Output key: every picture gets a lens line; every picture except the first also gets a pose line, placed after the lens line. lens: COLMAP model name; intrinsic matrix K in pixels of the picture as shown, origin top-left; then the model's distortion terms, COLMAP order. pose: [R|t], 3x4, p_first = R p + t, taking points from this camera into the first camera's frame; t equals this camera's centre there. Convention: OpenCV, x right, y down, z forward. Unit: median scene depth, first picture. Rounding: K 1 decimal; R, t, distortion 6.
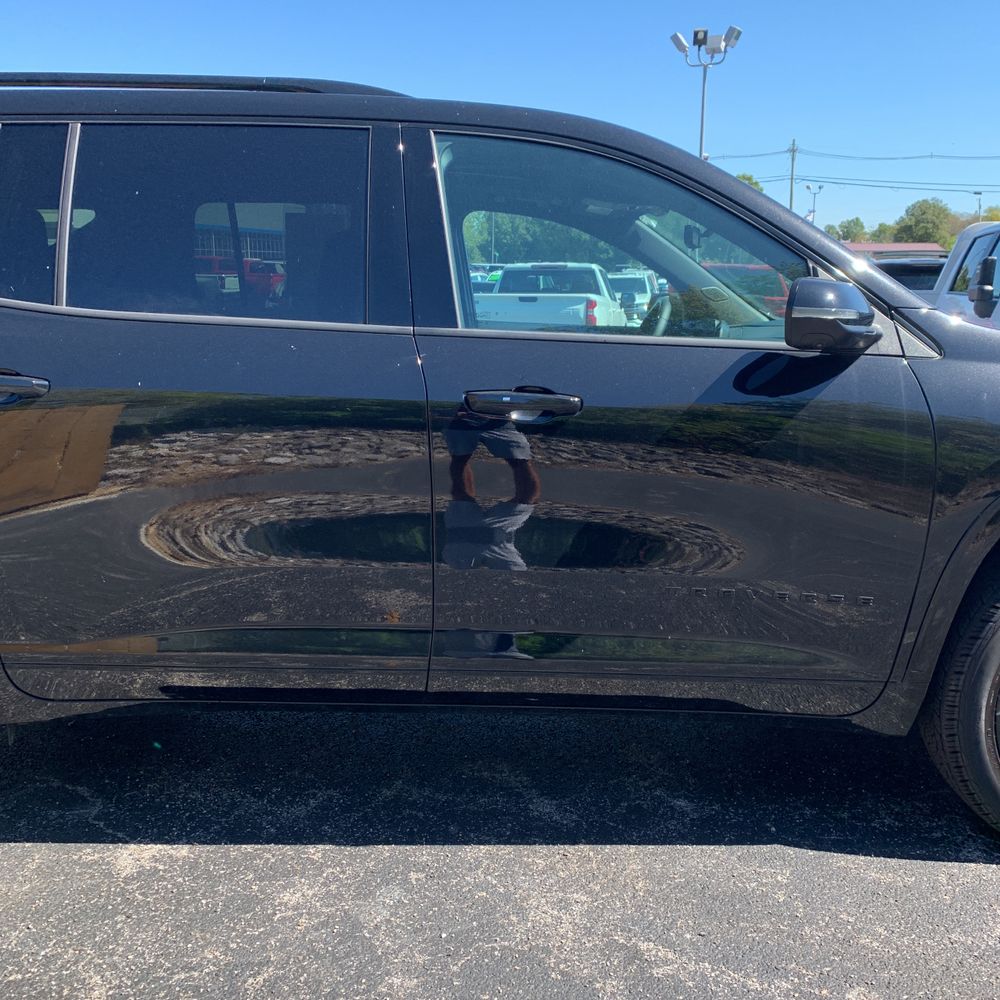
lens RADIAL K [[1008.0, 0, 512.2], [0, 1008.0, 499.3], [0, 0, 1]] dist [0.110943, -0.243620]
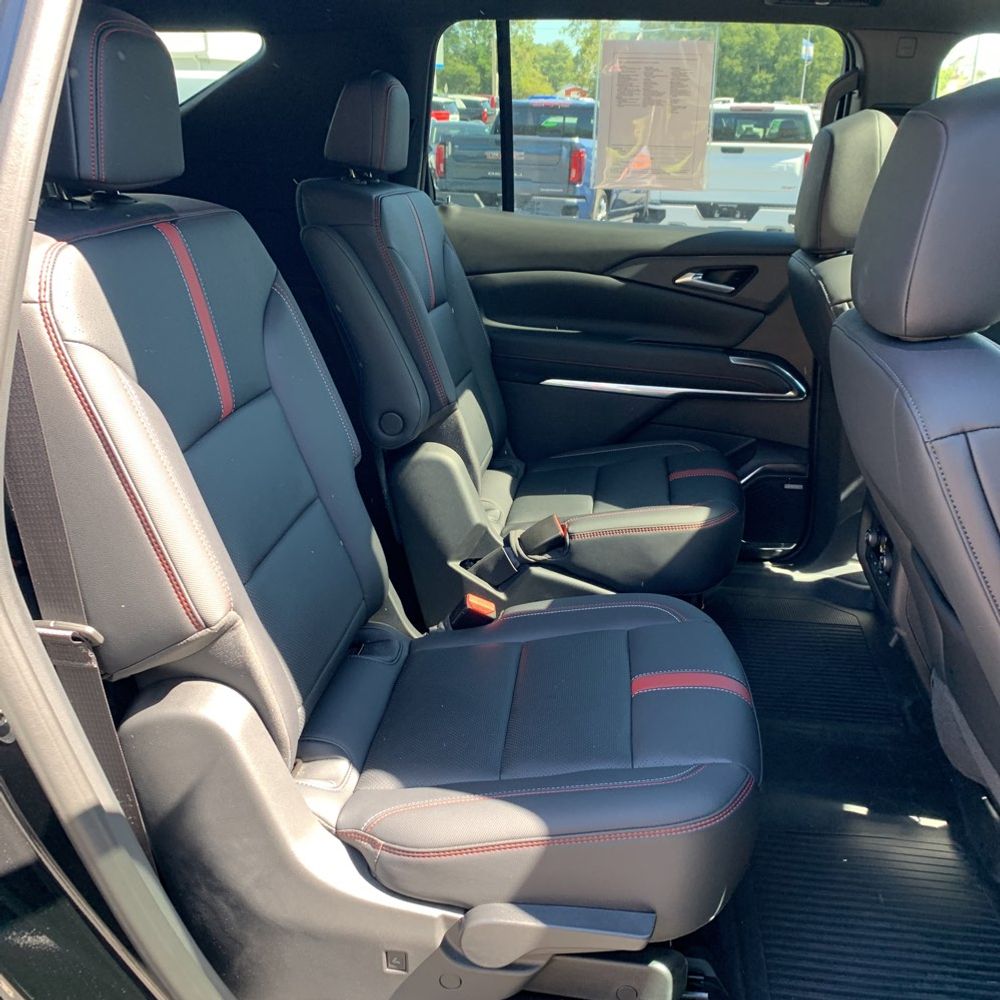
lens RADIAL K [[1008.0, 0, 512.2], [0, 1008.0, 499.3], [0, 0, 1]] dist [0.110943, -0.243620]
pose [[0.991991, 0.056398, -0.113018, -0.300430], [-0.039294, 0.988173, 0.148220, -0.174289], [0.120041, -0.142592, 0.982475, 0.631862]]
